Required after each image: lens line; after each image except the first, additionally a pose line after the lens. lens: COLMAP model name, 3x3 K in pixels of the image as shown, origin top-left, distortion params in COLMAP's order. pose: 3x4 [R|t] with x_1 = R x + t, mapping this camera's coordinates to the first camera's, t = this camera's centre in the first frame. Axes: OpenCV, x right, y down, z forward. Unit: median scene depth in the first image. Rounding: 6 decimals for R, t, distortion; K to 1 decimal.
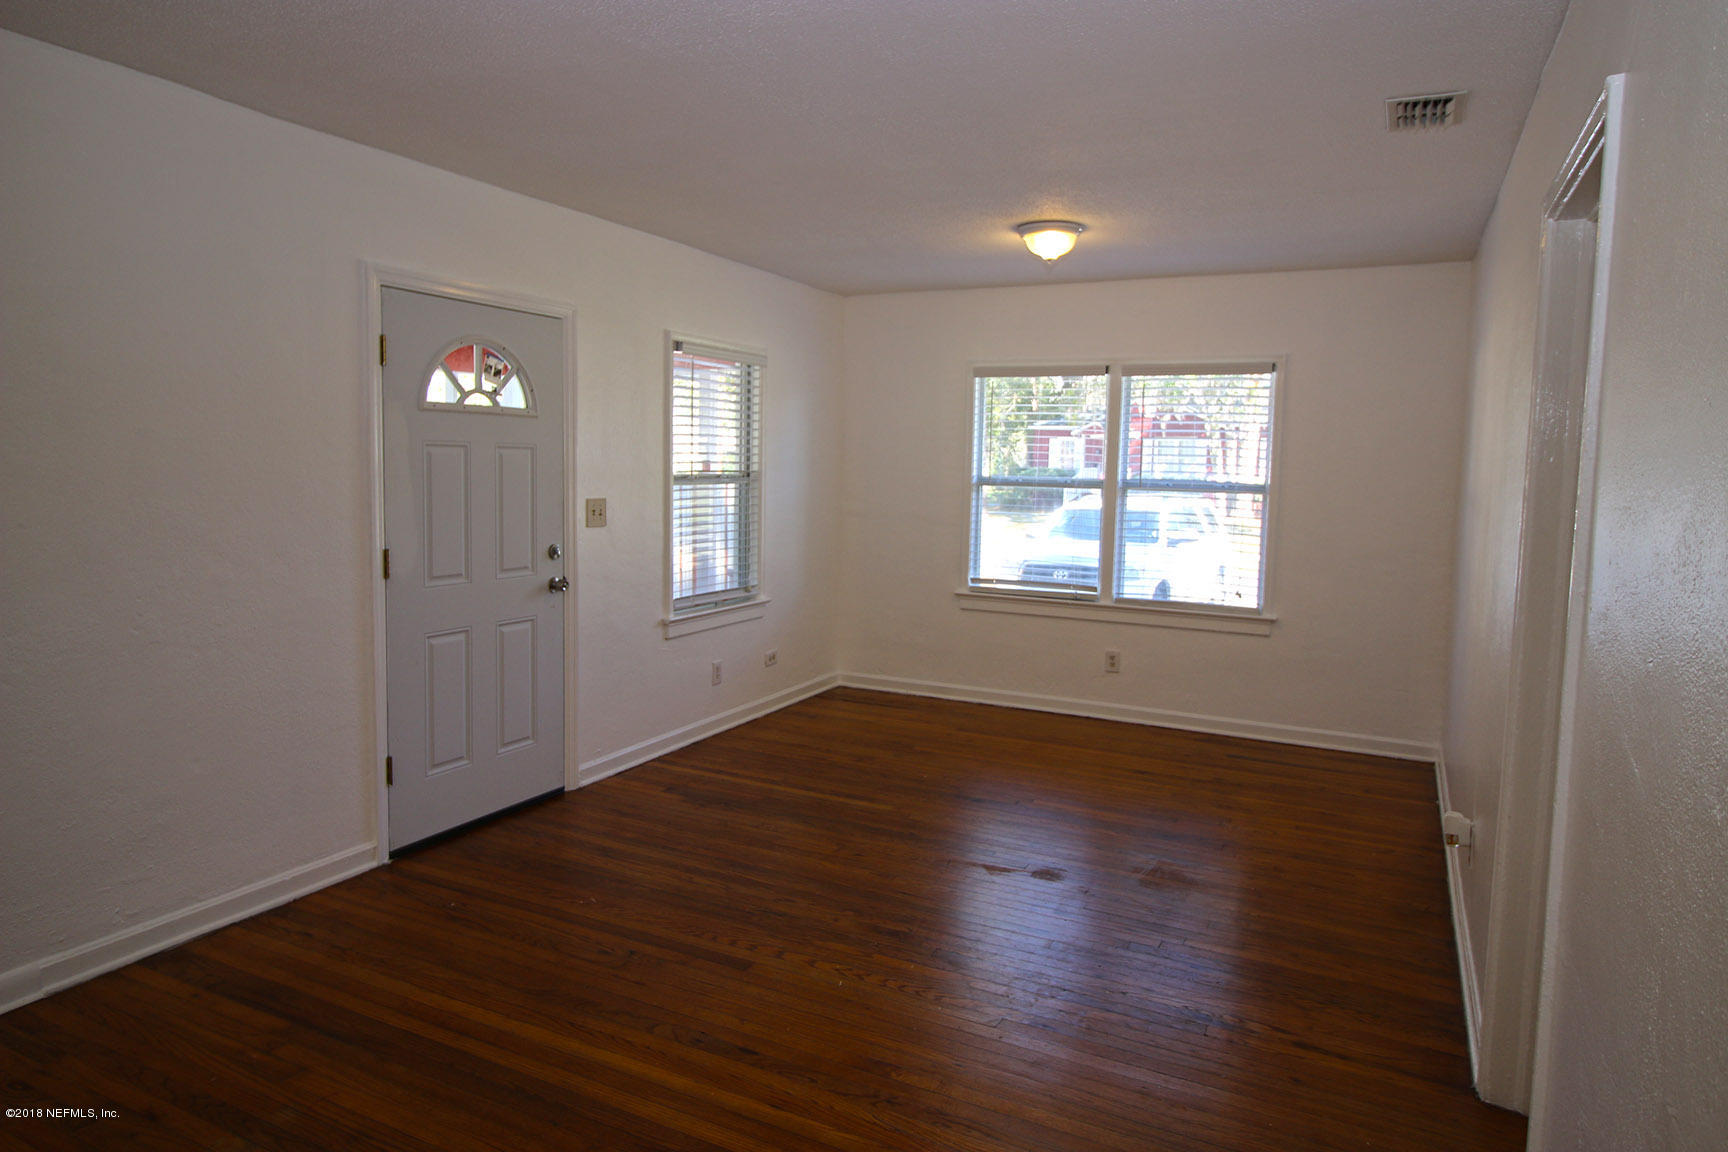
lens RADIAL K [[1090.0, 0, 857.5], [0, 1090.0, 545.4], [0, 0, 1]] dist [-0.023796, 0.000049]
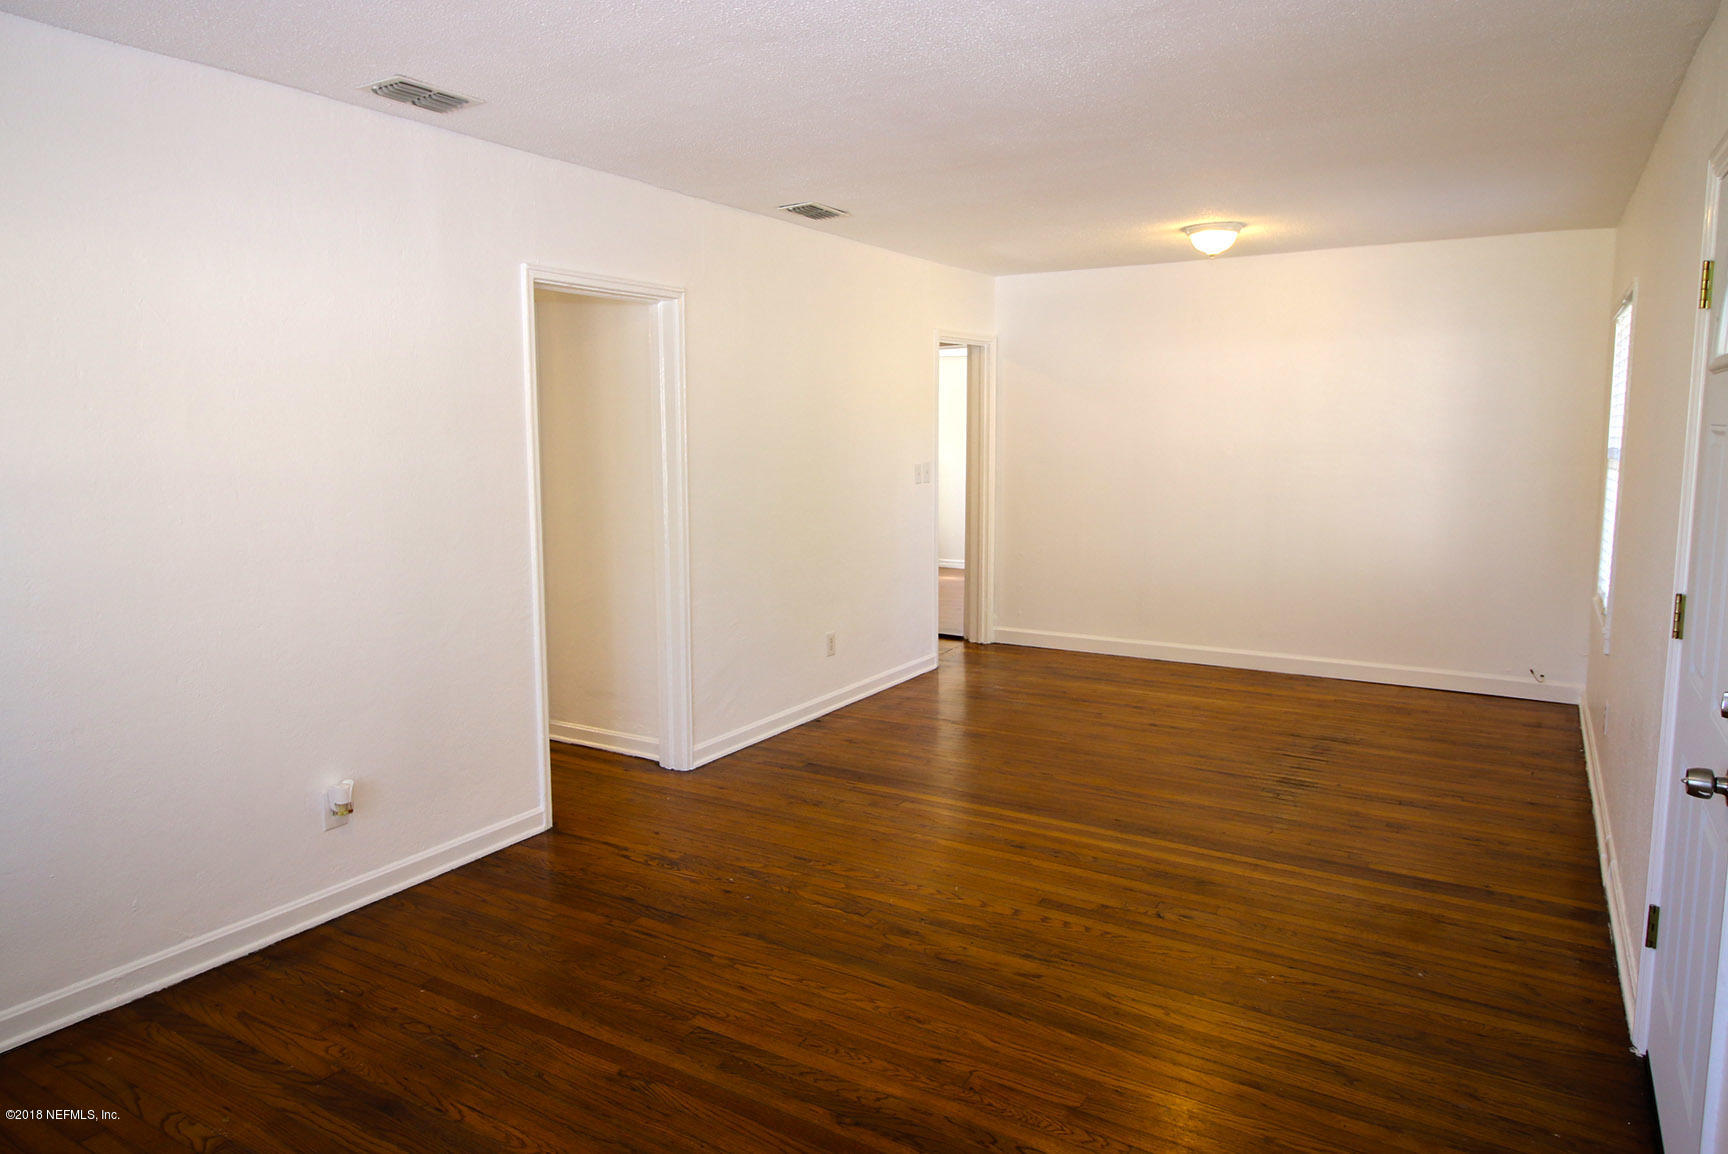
lens RADIAL K [[1090.0, 0, 857.5], [0, 1090.0, 546.4], [0, 0, 1]] dist [-0.023796, 0.000049]
pose [[-0.996900, -0.021168, 0.075773, 0.008434], [-0.006243, 0.981370, 0.192026, -0.170056], [-0.078426, 0.190958, -0.978460, 1.998905]]
